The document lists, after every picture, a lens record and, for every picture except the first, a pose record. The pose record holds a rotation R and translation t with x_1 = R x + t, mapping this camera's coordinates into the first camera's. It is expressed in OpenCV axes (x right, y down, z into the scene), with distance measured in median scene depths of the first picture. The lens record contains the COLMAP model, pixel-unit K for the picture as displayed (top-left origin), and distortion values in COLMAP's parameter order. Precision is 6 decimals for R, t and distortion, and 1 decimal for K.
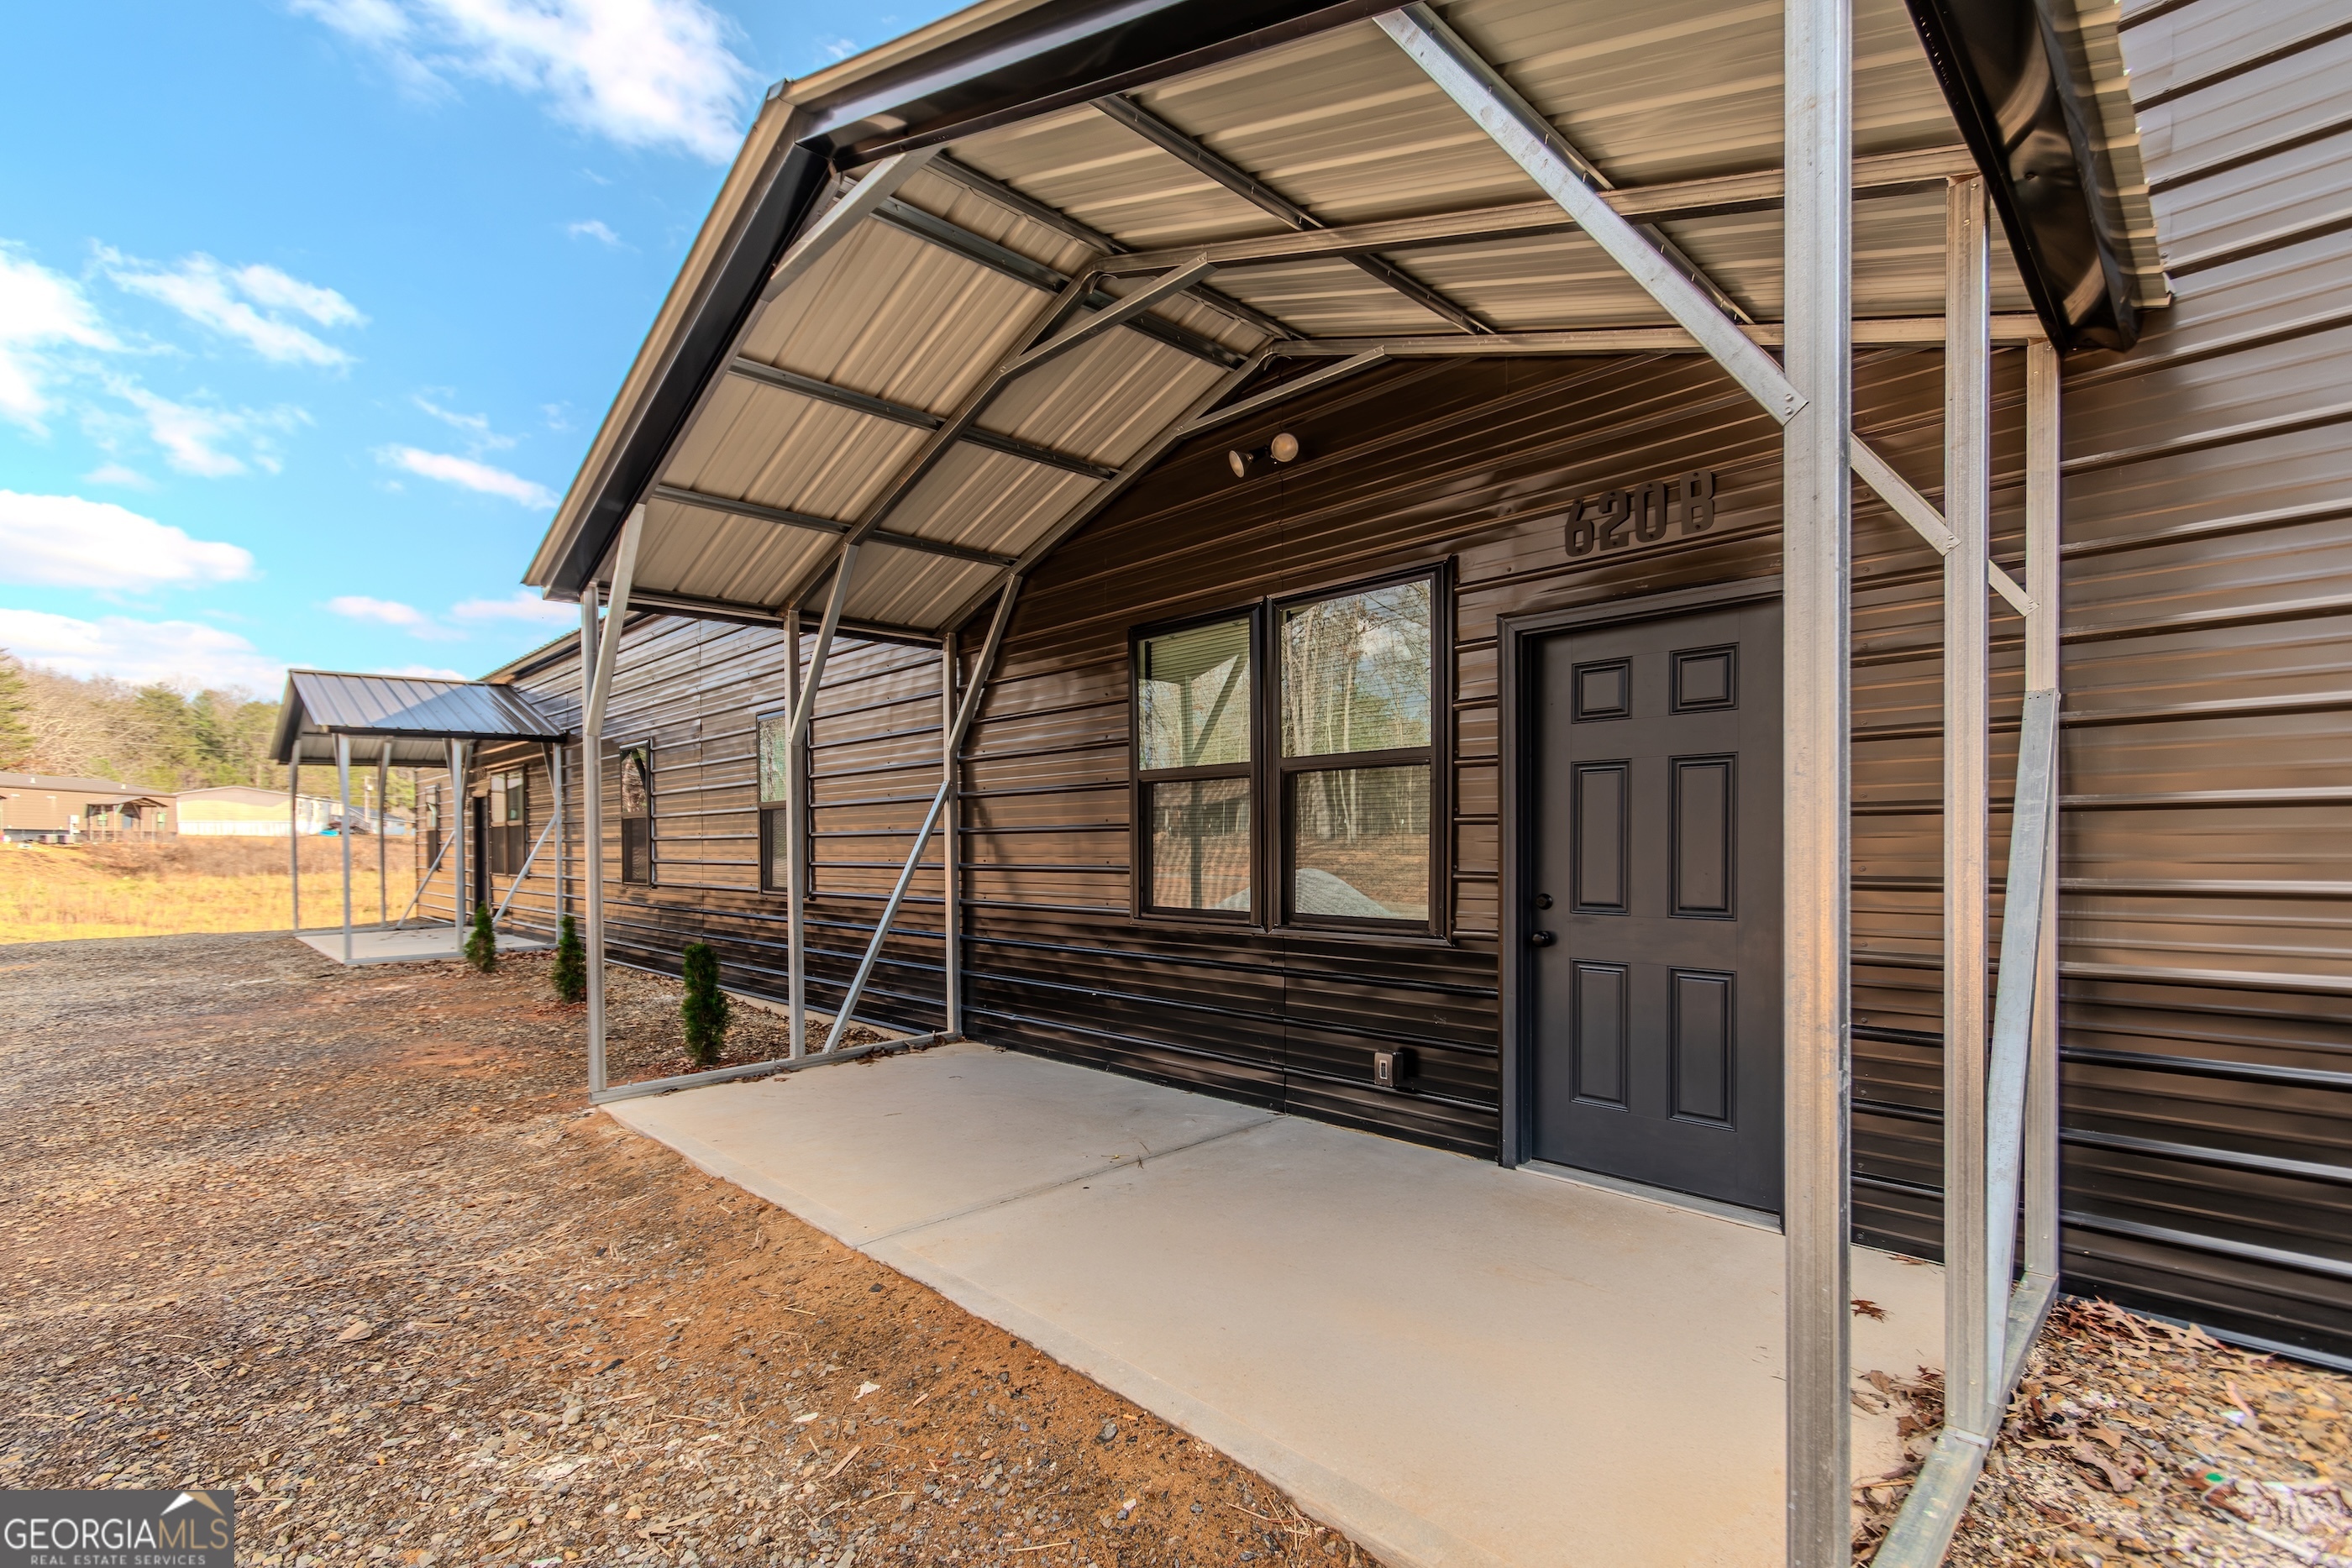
lens RADIAL K [[1039.1, 0, 1183.2], [0, 1039.1, 847.0], [0, 0, 1]] dist [0.001861, 0.000104]
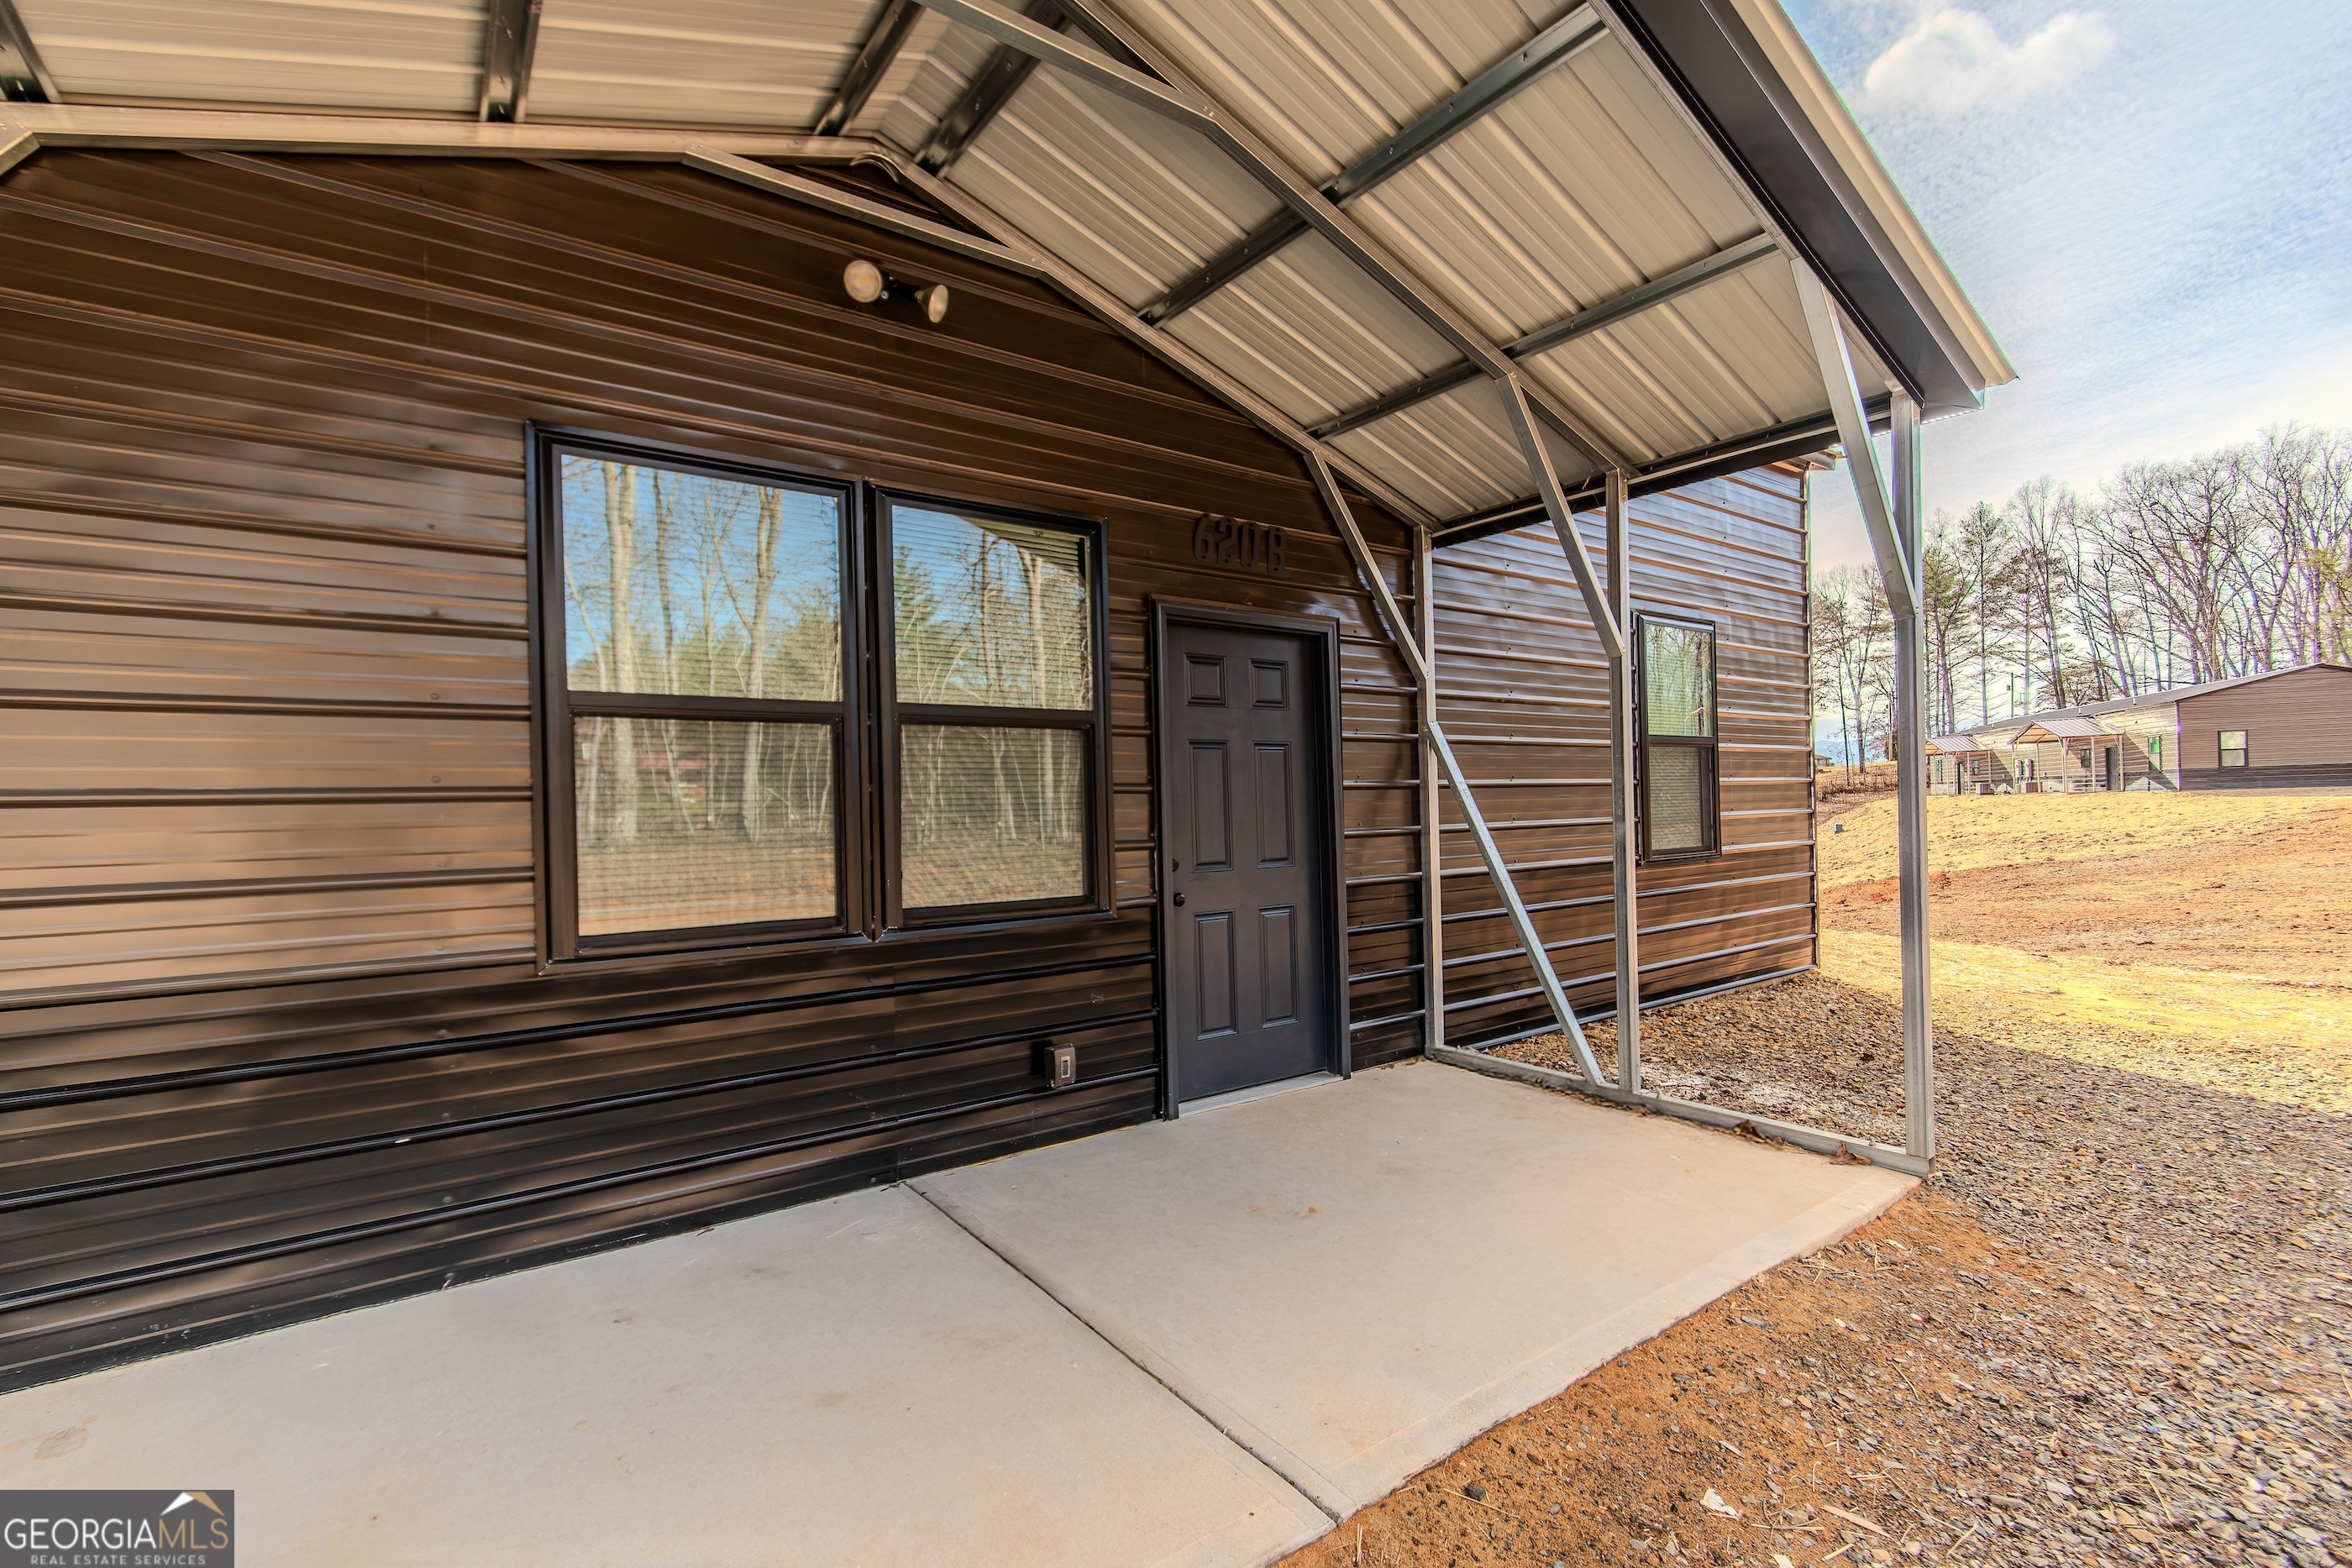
lens RADIAL K [[1040.1, 0, 1178.5], [0, 1040.1, 813.1], [0, 0, 1]] dist [0.001169, 0.000151]
pose [[0.155348, 0.005819, 0.987843, -0.515729], [0.029025, 0.999524, -0.010452, 0.006356], [-0.987433, 0.030296, 0.155105, 0.577909]]
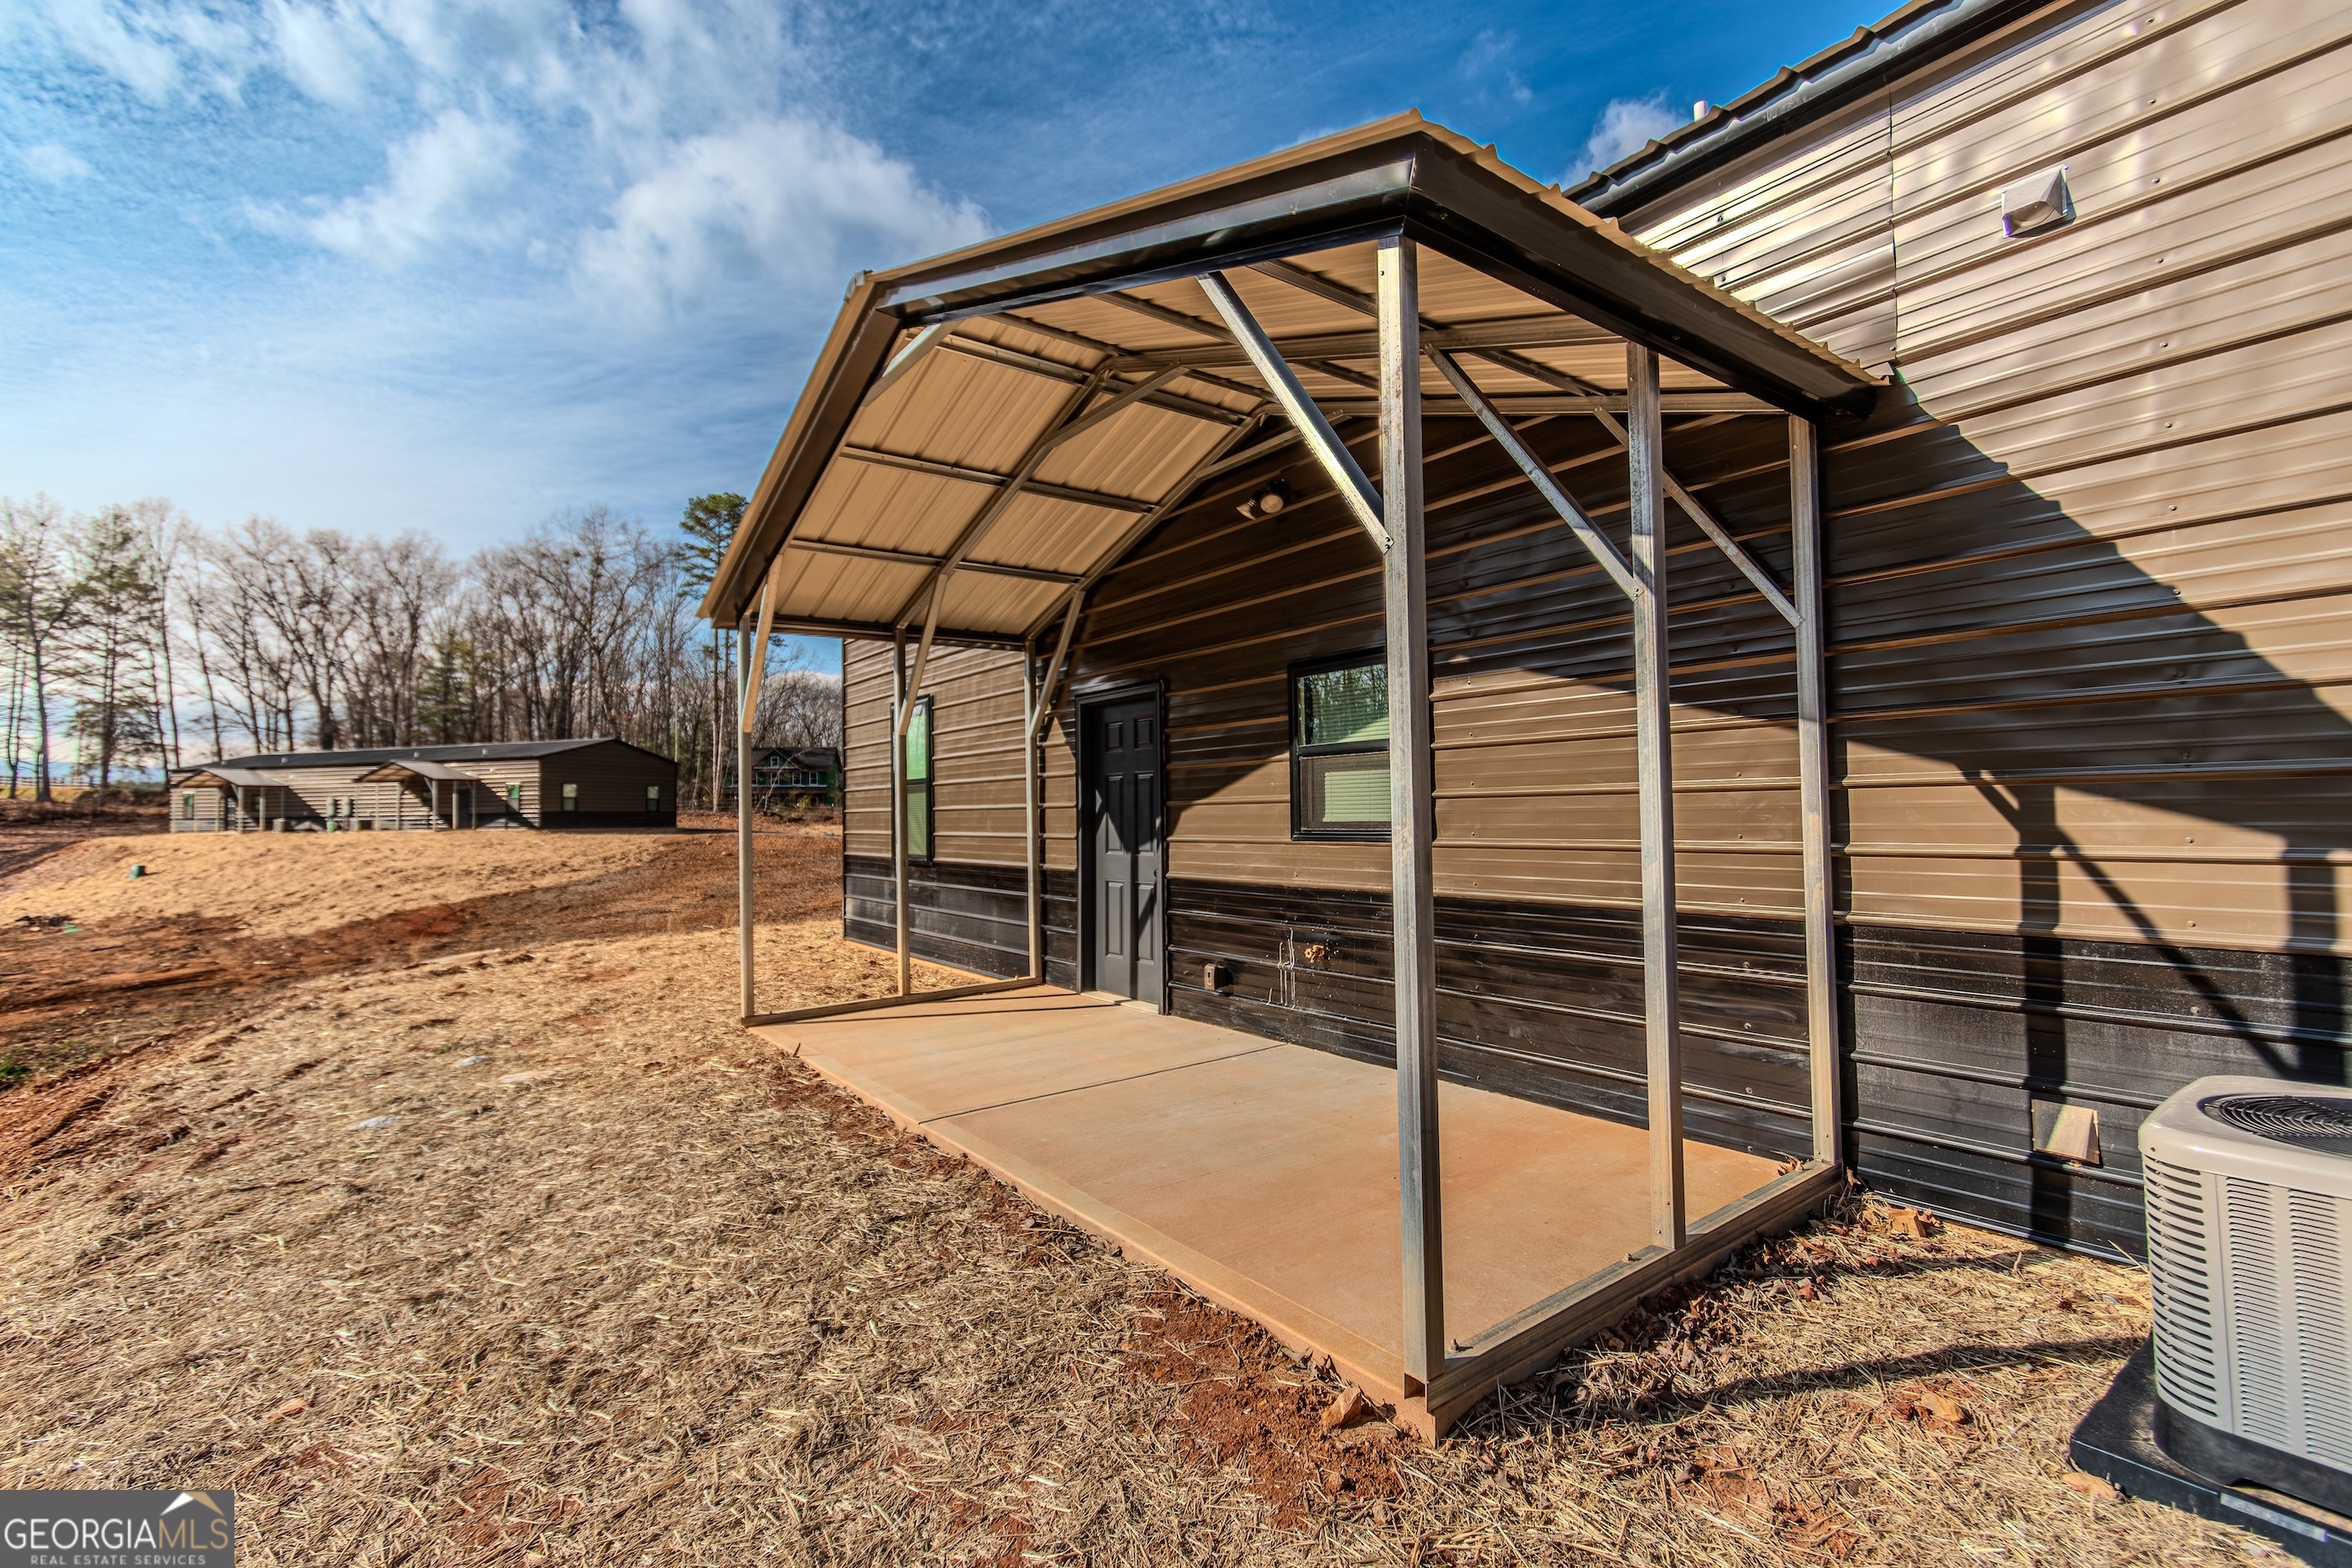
lens RADIAL K [[1040.1, 0, 1178.5], [0, 1040.1, 813.1], [0, 0, 1]] dist [0.001169, 0.000151]
pose [[0.989553, 0.003944, -0.144119, 0.139081], [-0.005282, 0.999946, -0.008905, 0.004697], [0.144076, 0.009574, 0.989520, -0.186093]]
